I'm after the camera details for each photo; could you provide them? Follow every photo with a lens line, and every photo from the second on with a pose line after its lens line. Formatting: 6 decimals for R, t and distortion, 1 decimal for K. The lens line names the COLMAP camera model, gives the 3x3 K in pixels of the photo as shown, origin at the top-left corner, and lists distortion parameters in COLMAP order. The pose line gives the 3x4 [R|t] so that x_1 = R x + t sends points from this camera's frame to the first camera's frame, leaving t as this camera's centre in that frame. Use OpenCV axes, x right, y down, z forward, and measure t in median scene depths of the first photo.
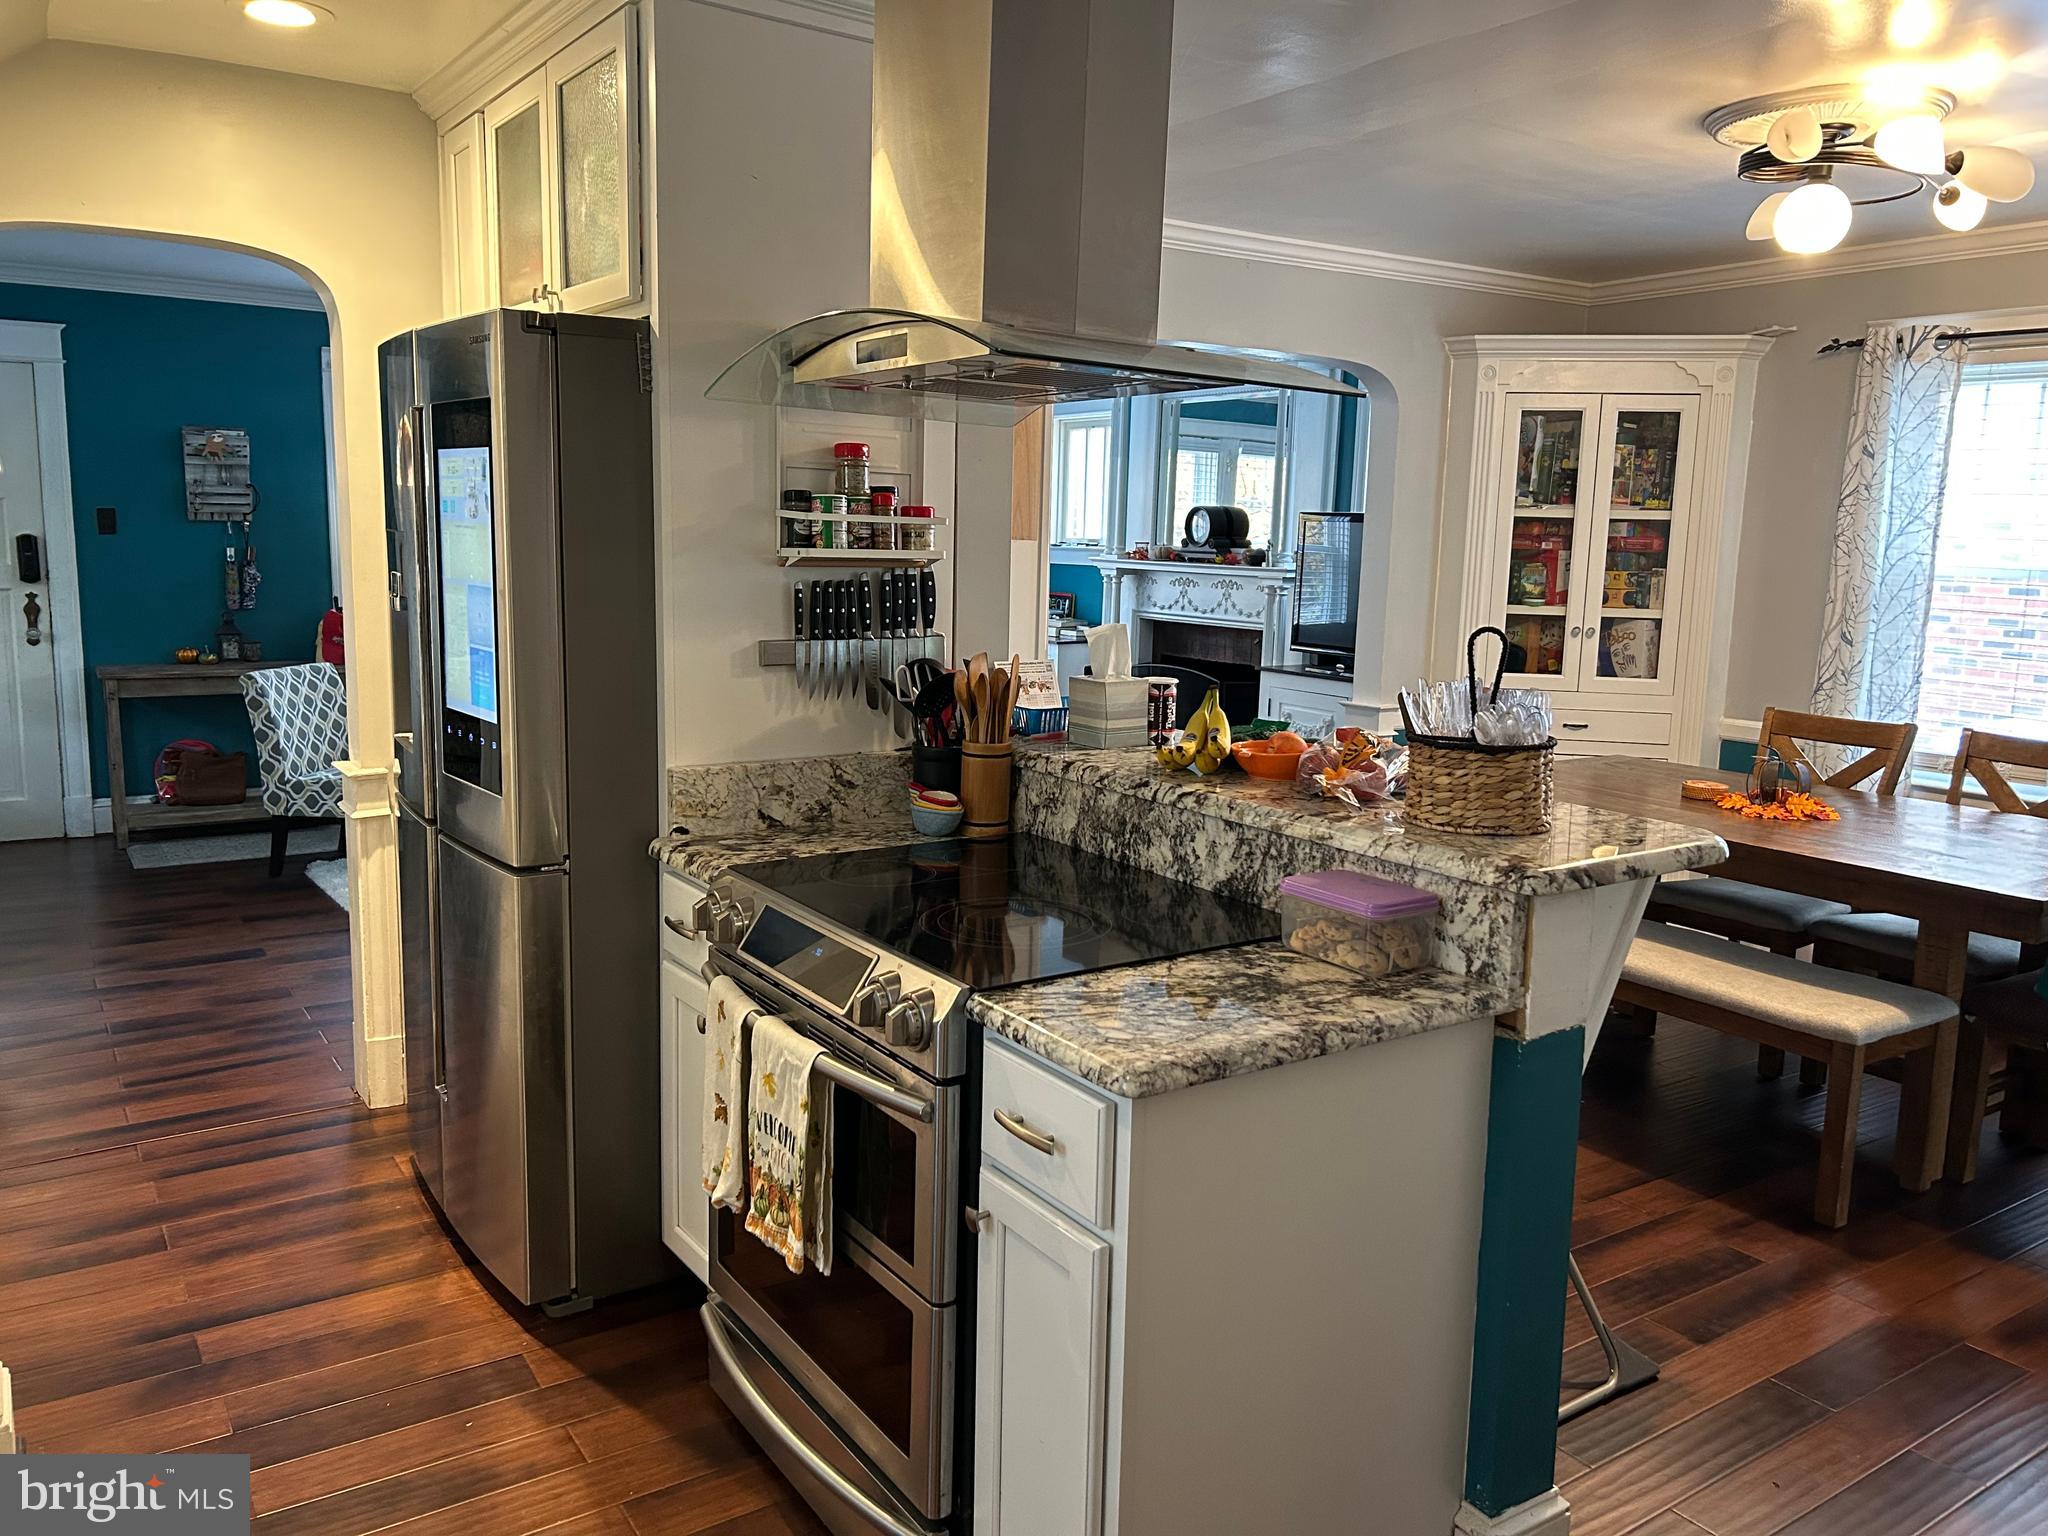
lens RADIAL K [[1530.4, 0, 1019.0], [0, 1530.4, 764.2], [0, 0, 1]] dist [0.066539, -0.059545]
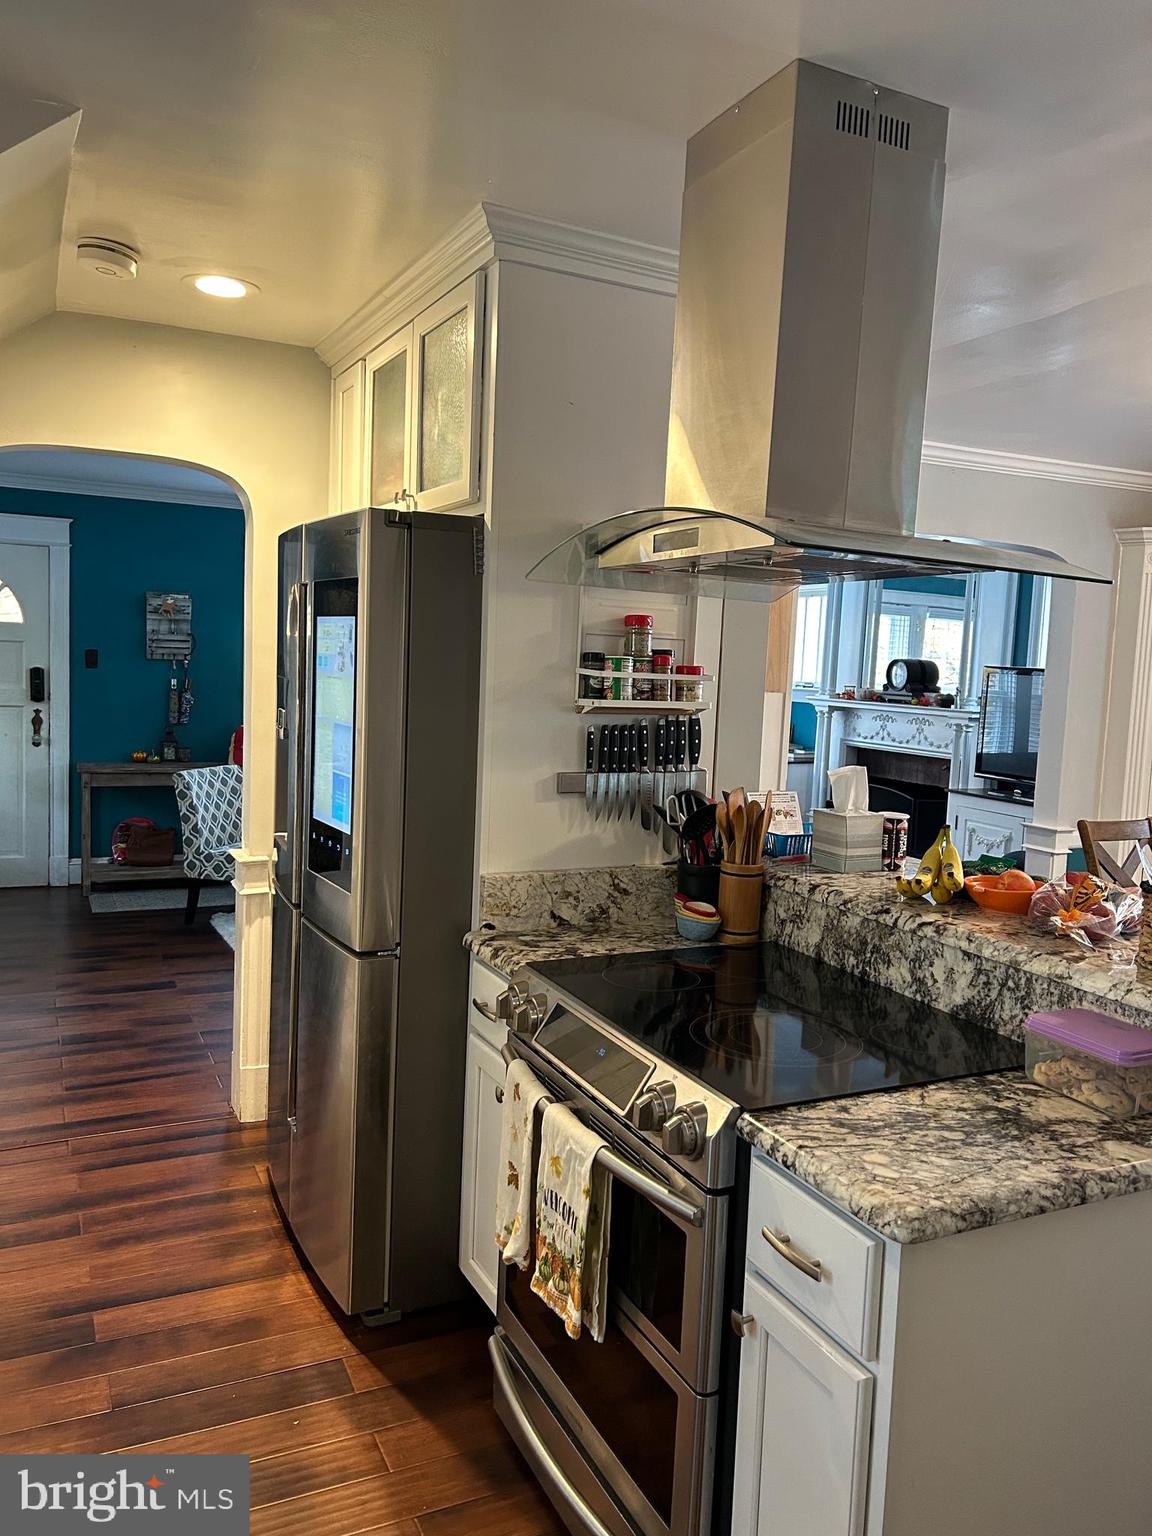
lens RADIAL K [[1147.8, 0, 576.0], [0, 1147.8, 768.0], [0, 0, 1]] dist [0.066539, -0.059545]
pose [[0.989979, 0.030453, -0.137892, -0.028464], [-0.039176, 0.997369, -0.060995, -0.029219], [0.135671, 0.065786, 0.988567, 0.095566]]
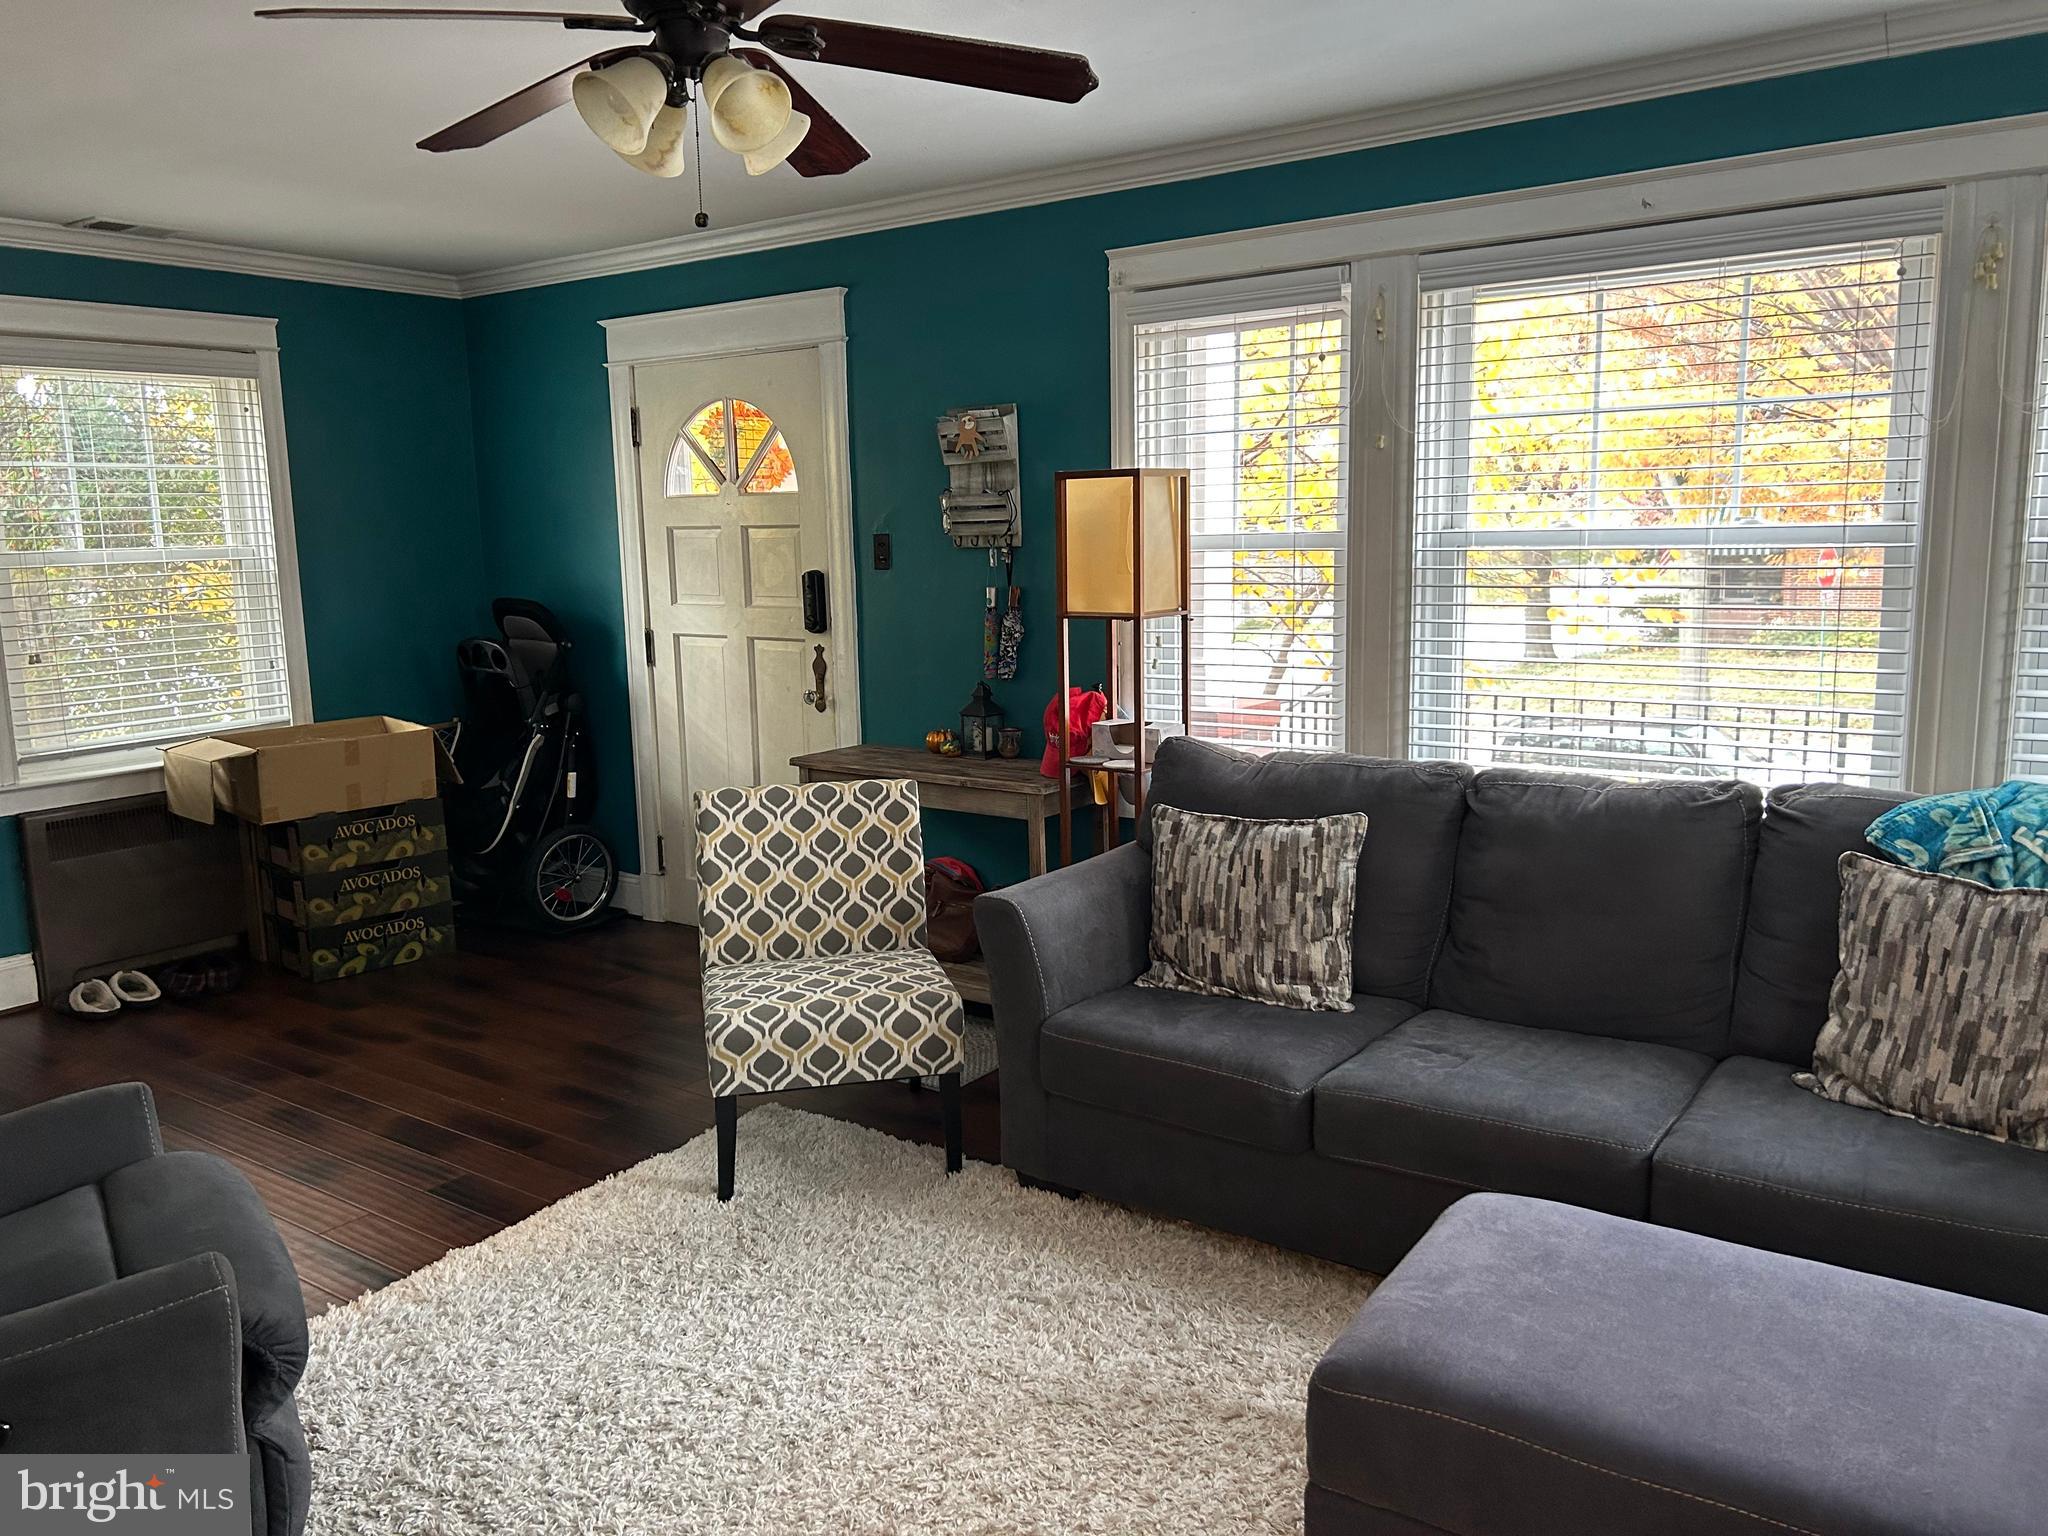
lens RADIAL K [[1530.4, 0, 1019.0], [0, 1530.4, 764.2], [0, 0, 1]] dist [0.066539, -0.059545]
pose [[0.337369, 0.117113, -0.934059, 0.280014], [-0.121341, 0.989364, 0.080220, -0.278645], [0.933519, 0.086276, 0.347992, 1.853837]]
